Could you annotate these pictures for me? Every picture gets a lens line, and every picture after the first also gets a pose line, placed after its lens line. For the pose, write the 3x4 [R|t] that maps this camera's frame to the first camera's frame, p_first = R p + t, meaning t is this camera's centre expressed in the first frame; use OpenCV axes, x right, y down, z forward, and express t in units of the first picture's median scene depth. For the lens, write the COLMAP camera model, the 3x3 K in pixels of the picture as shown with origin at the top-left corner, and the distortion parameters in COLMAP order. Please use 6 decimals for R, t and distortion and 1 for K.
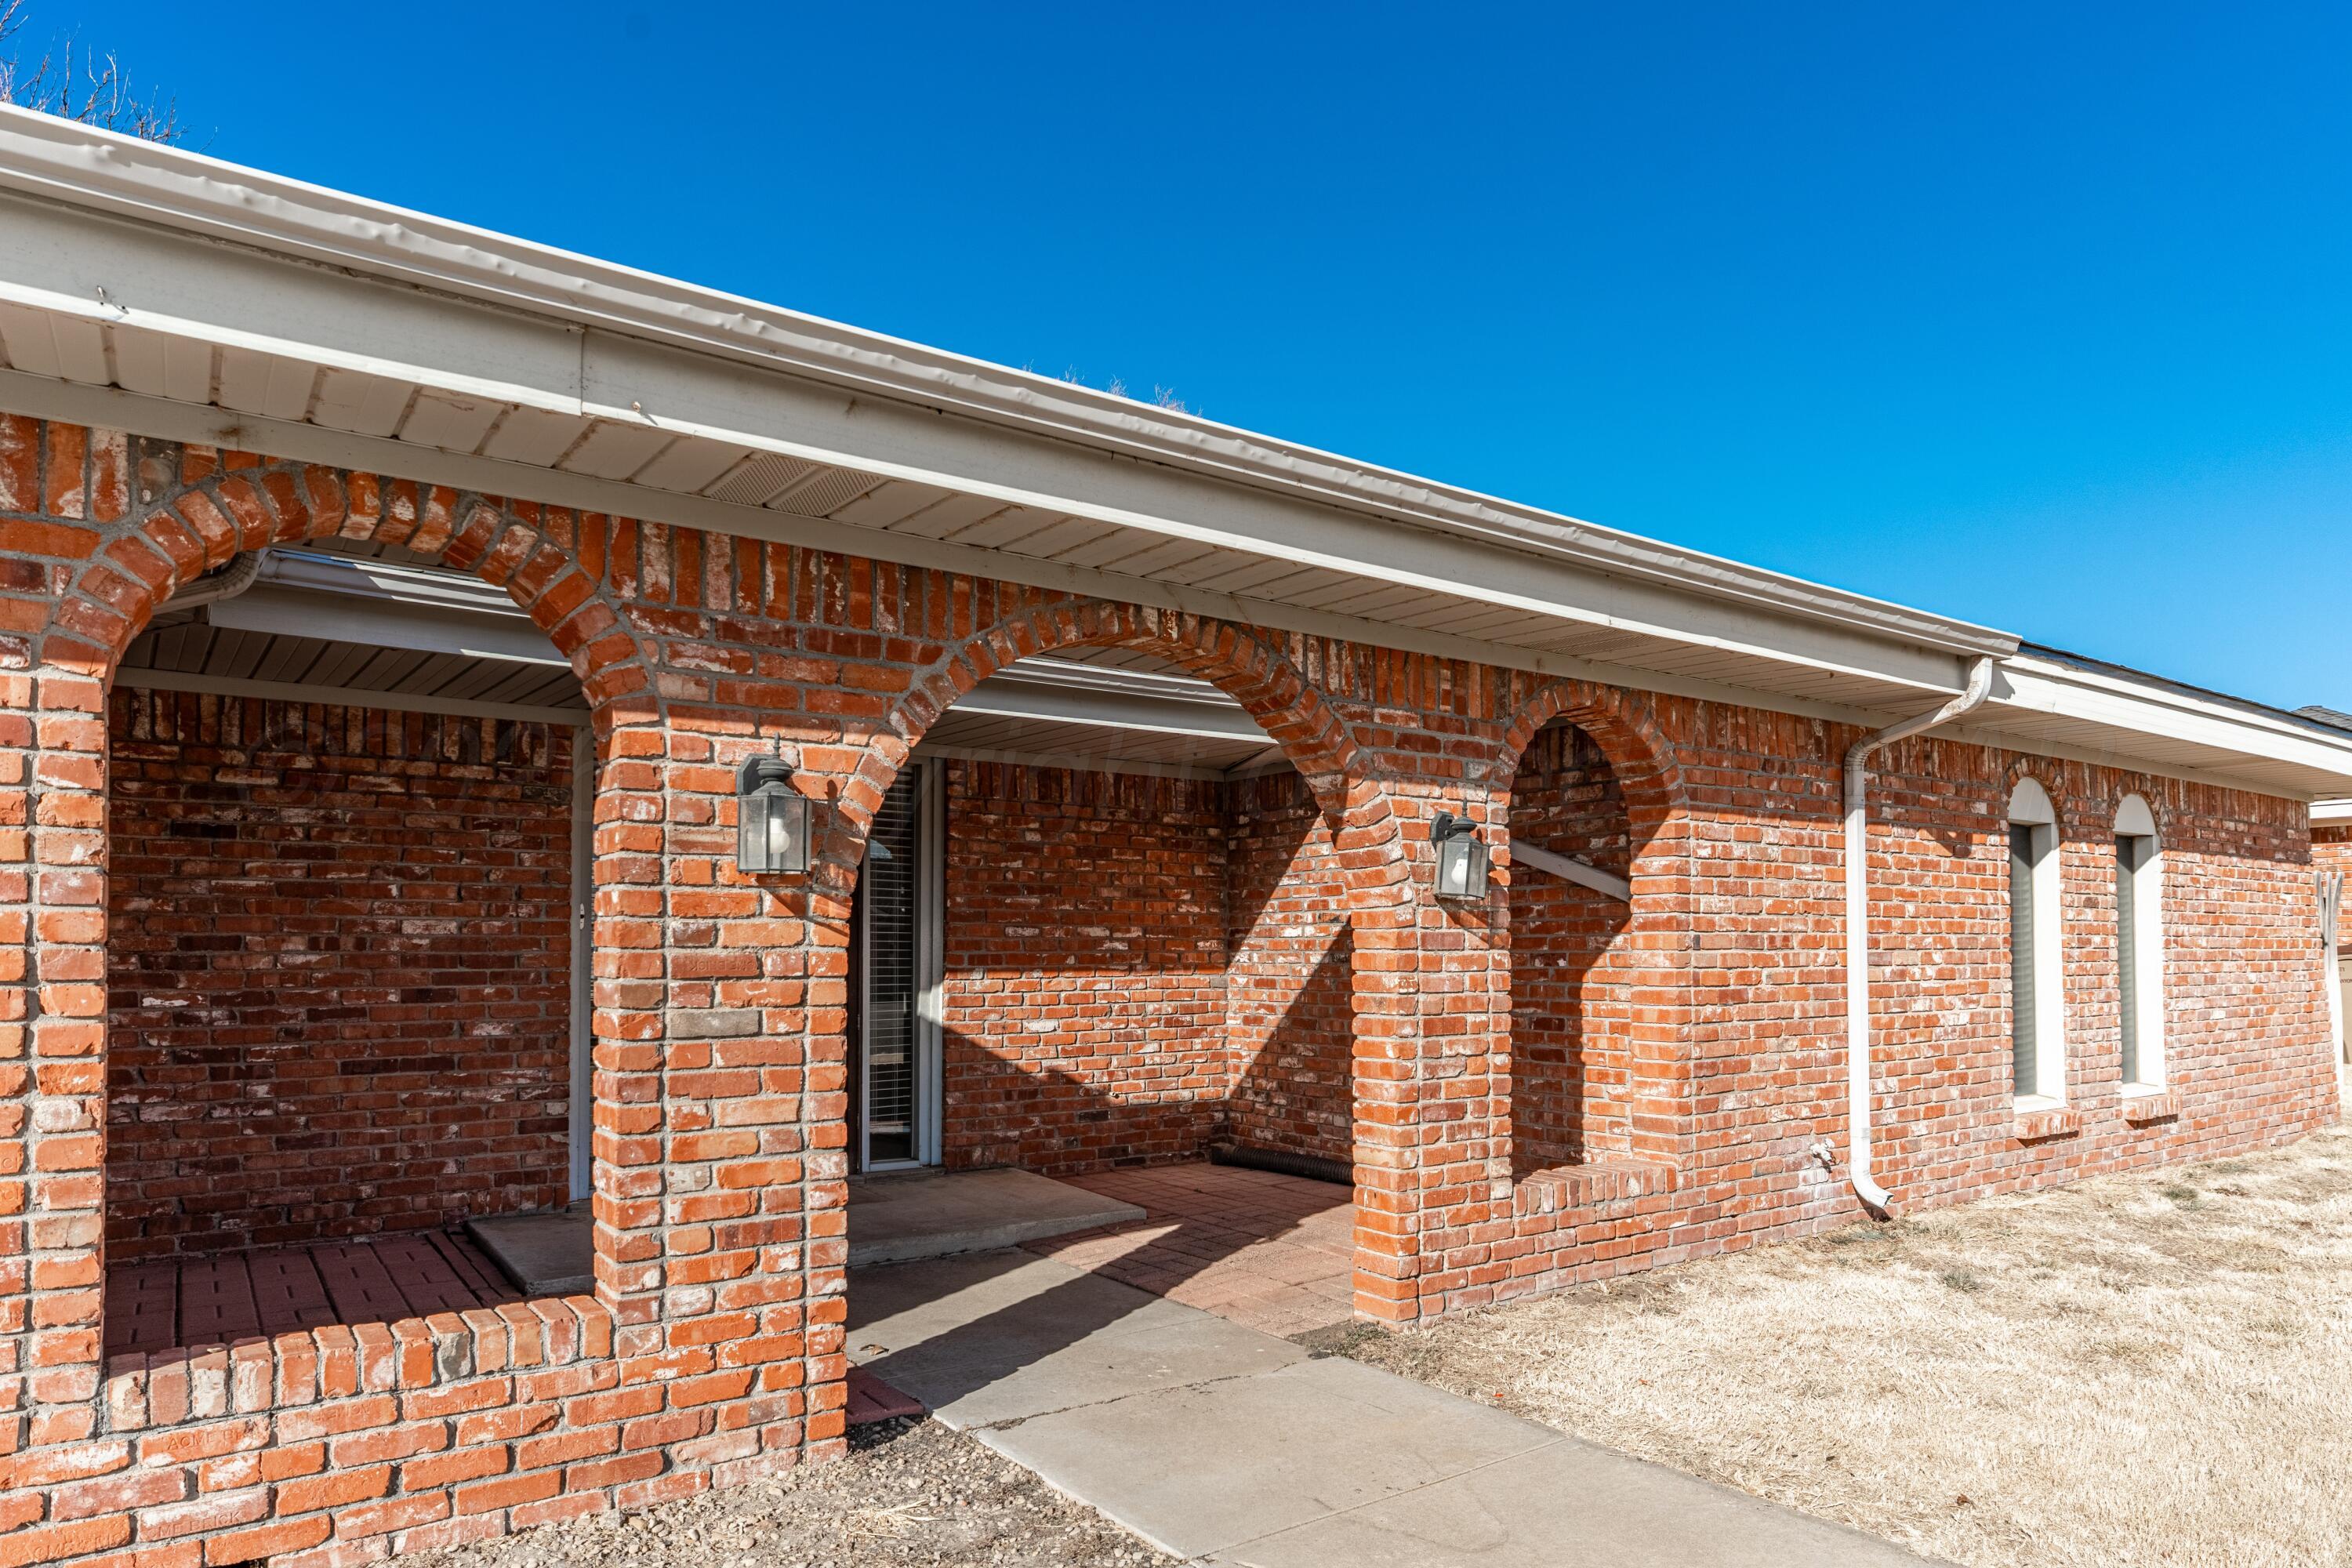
lens RADIAL K [[1312.4, 0, 1178.0], [0, 1312.4, 851.4], [0, 0, 1]] dist [-0.016794, -0.000082]
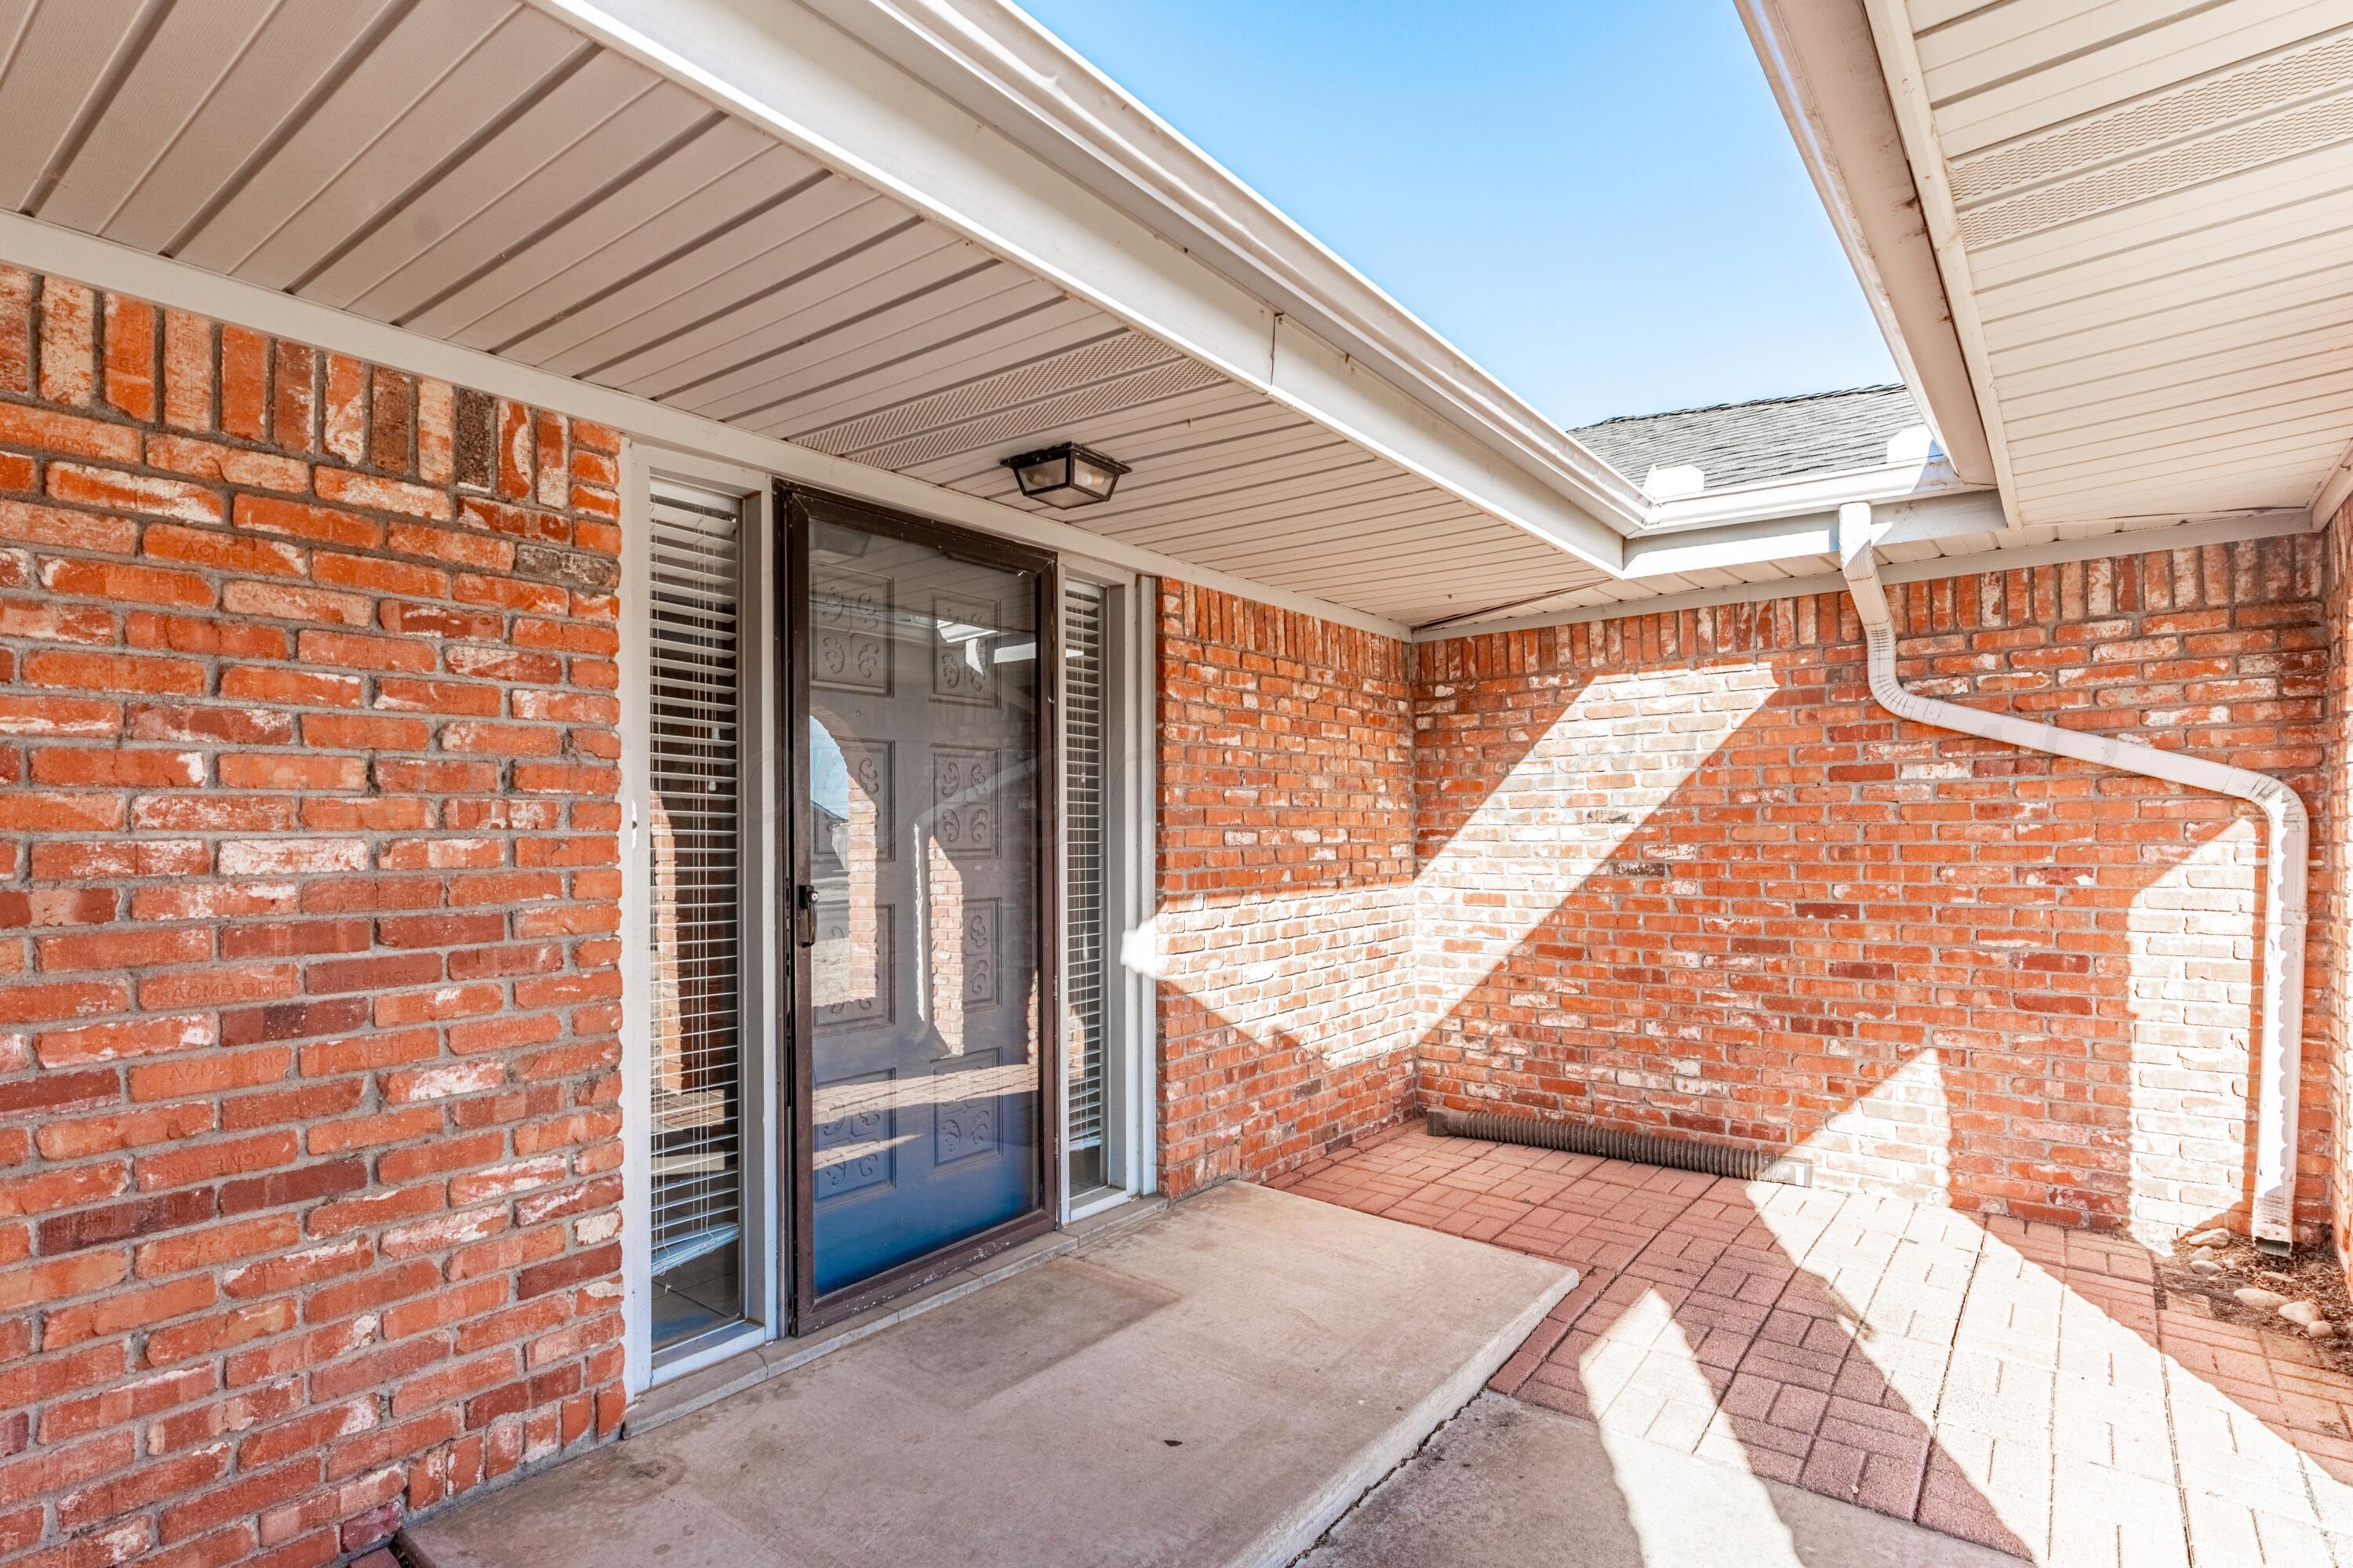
lens RADIAL K [[1083.1, 0, 1176.5], [0, 1083.1, 784.0], [0, 0, 1]] dist [-0.000367, -0.000495]
pose [[0.963537, 0.005008, 0.267529, -0.369442], [-0.013332, 0.999482, 0.029307, 0.019584], [-0.267243, -0.031805, 0.963104, 0.554270]]
